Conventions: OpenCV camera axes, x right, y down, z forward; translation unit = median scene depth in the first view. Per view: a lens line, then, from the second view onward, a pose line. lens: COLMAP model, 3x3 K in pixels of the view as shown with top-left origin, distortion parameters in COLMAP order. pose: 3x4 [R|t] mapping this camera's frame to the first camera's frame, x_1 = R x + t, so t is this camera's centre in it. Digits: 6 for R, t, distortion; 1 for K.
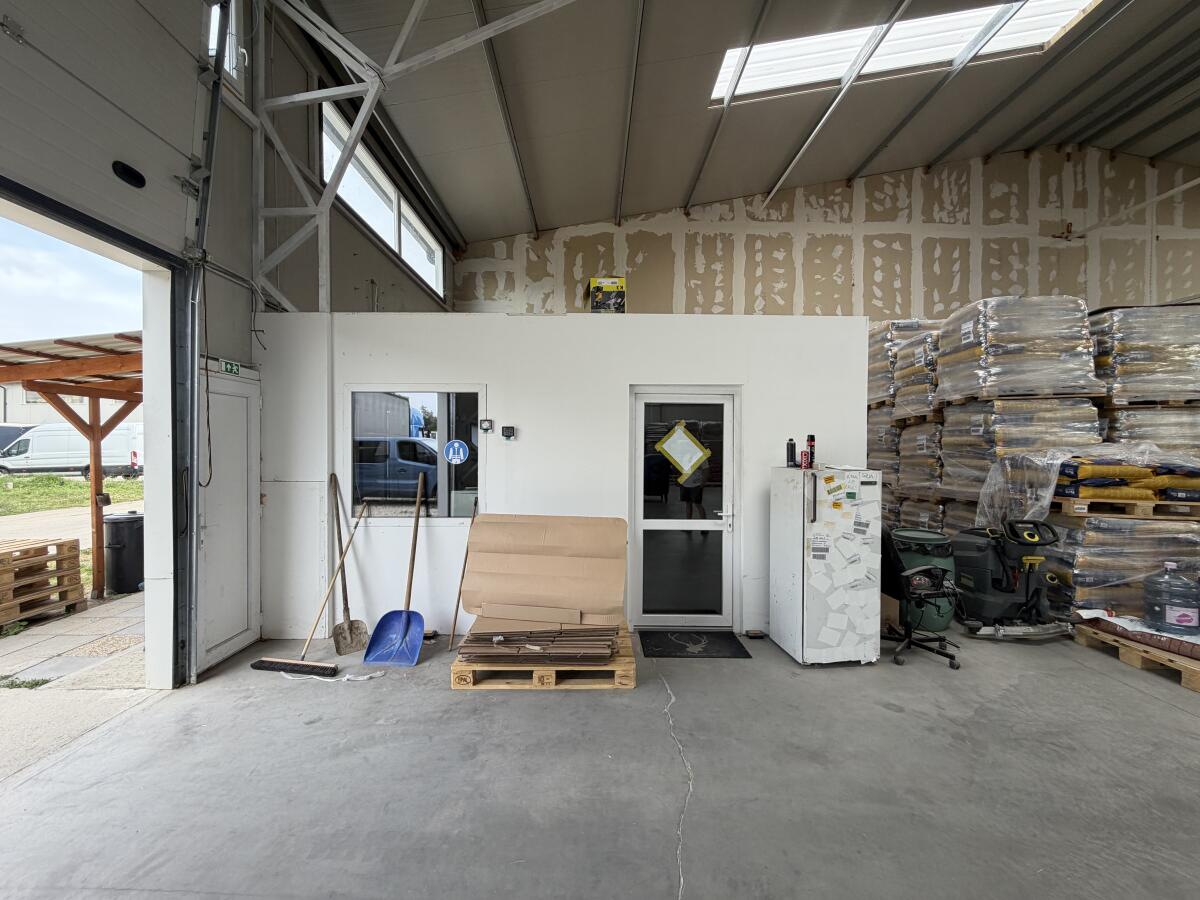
lens RADIAL K [[477.4, 0, 597.3], [0, 477.4, 451.7], [0, 0, 1]] dist [0.000388, -0.000038]
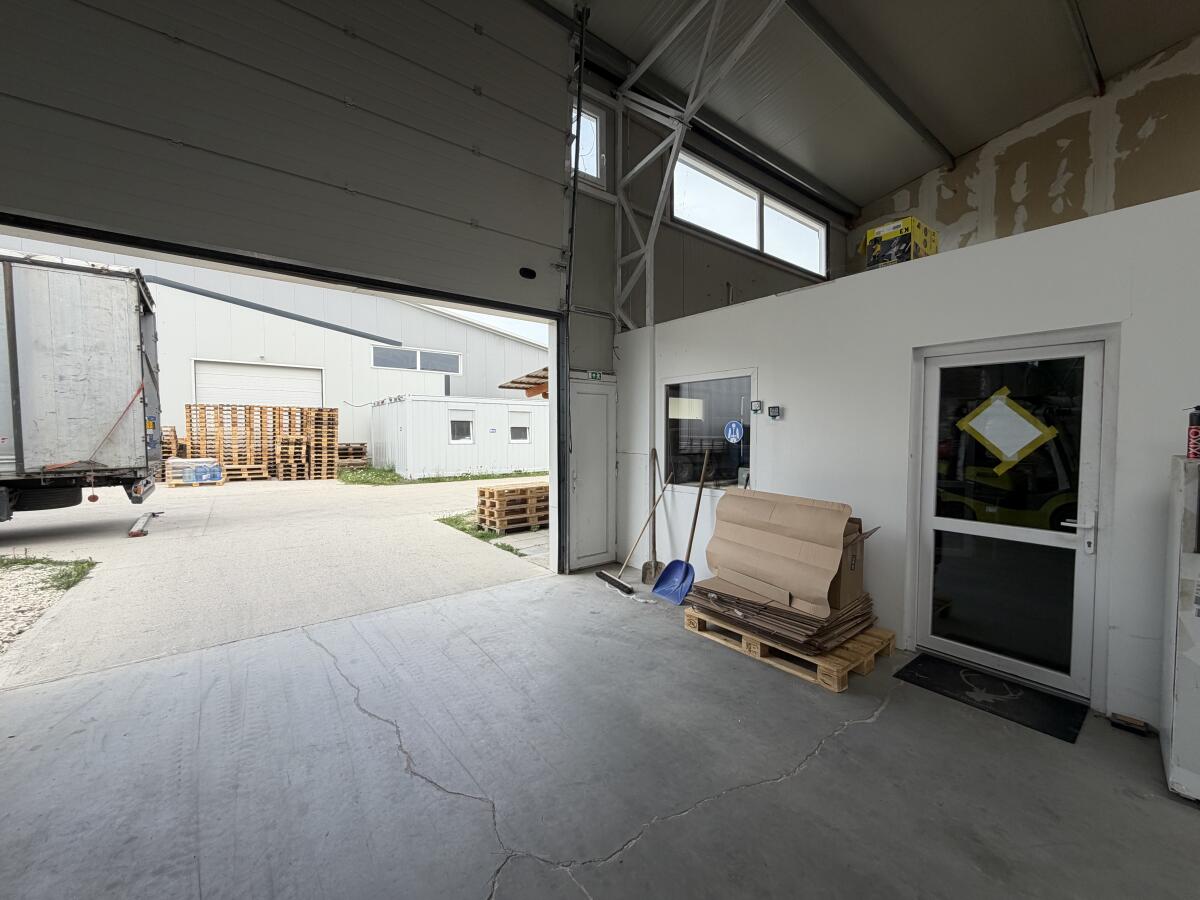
lens RADIAL K [[477.4, 0, 596.9], [0, 477.4, 451.7], [0, 0, 1]] dist [0.000388, -0.000038]
pose [[0.609832, 0.030169, -0.791957, 0.393844], [-0.006325, 0.999429, 0.033202, 0.011997], [0.792506, -0.015239, 0.609674, 0.077835]]
